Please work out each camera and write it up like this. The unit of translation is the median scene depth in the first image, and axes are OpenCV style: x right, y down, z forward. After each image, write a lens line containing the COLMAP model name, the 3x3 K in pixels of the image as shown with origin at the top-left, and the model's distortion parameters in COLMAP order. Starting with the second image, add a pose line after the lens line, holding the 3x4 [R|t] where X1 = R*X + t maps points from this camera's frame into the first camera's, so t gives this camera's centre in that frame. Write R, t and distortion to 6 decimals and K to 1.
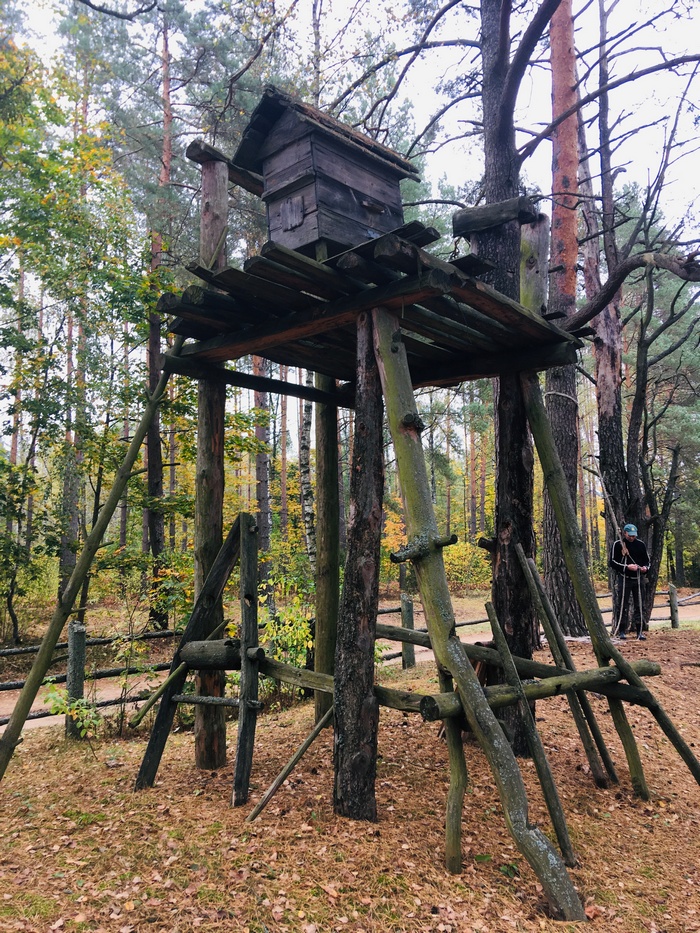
lens RADIAL K [[776.4, 0, 348.5], [0, 776.4, 464.1], [0, 0, 1]] dist [0.101820, -0.139784]
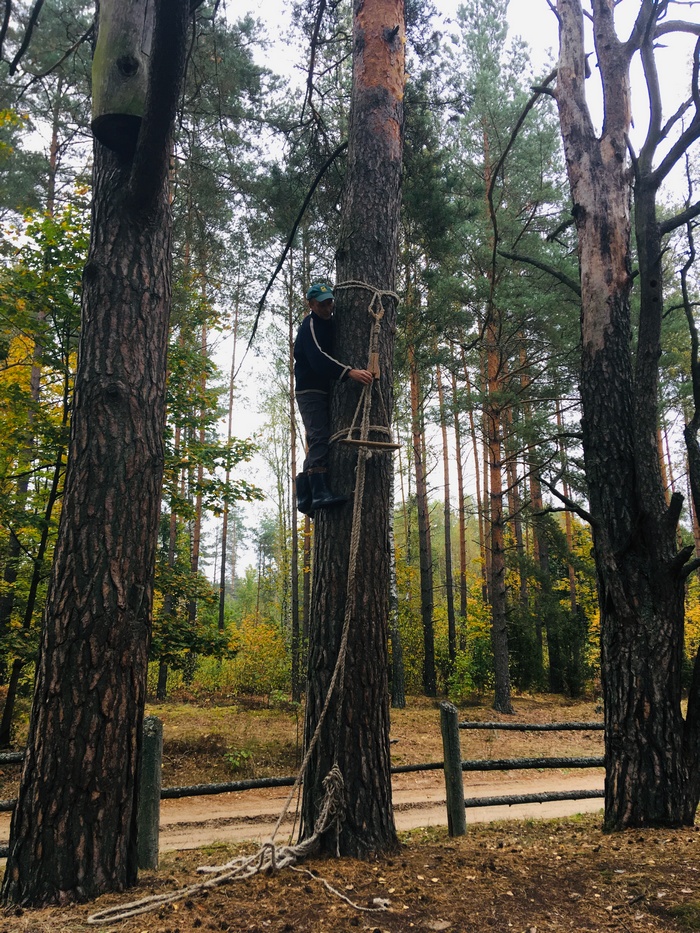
lens RADIAL K [[776.4, 0, 348.8], [0, 776.4, 470.2], [0, 0, 1]] dist [0.101820, -0.139784]
pose [[0.914541, -0.085803, -0.395289, 0.374484], [0.049529, 0.993643, -0.101095, 0.053982], [0.401450, 0.072878, 0.912977, 0.493858]]
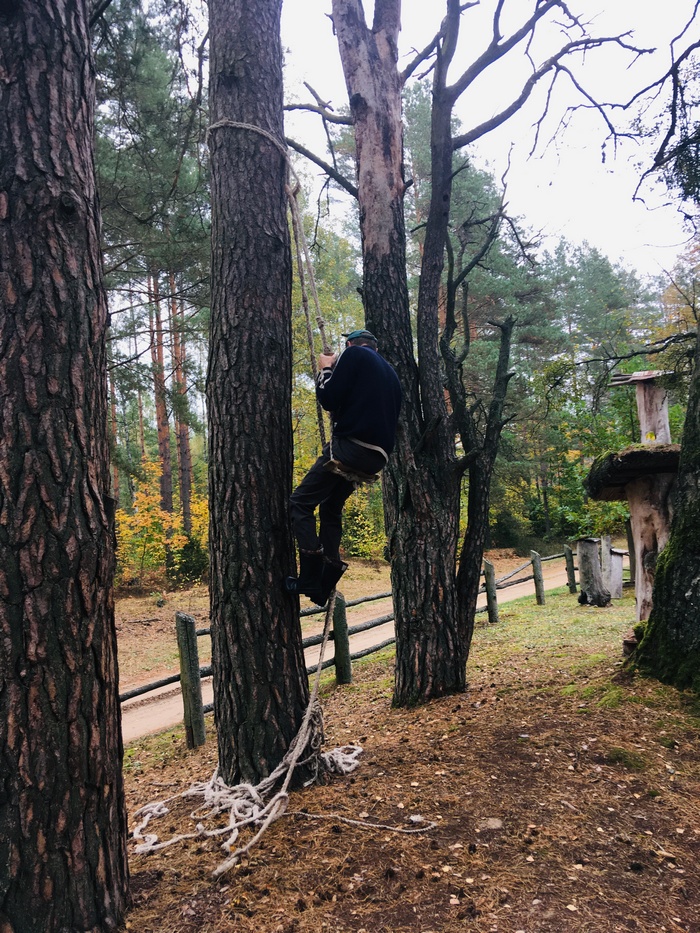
lens RADIAL K [[776.4, 0, 354.1], [0, 776.4, 467.6], [0, 0, 1]] dist [0.101820, -0.139784]
pose [[0.970020, -0.040288, 0.239663, 0.190674], [0.028736, 0.998259, 0.051505, 0.046616], [-0.241321, -0.043074, 0.969489, 0.517782]]
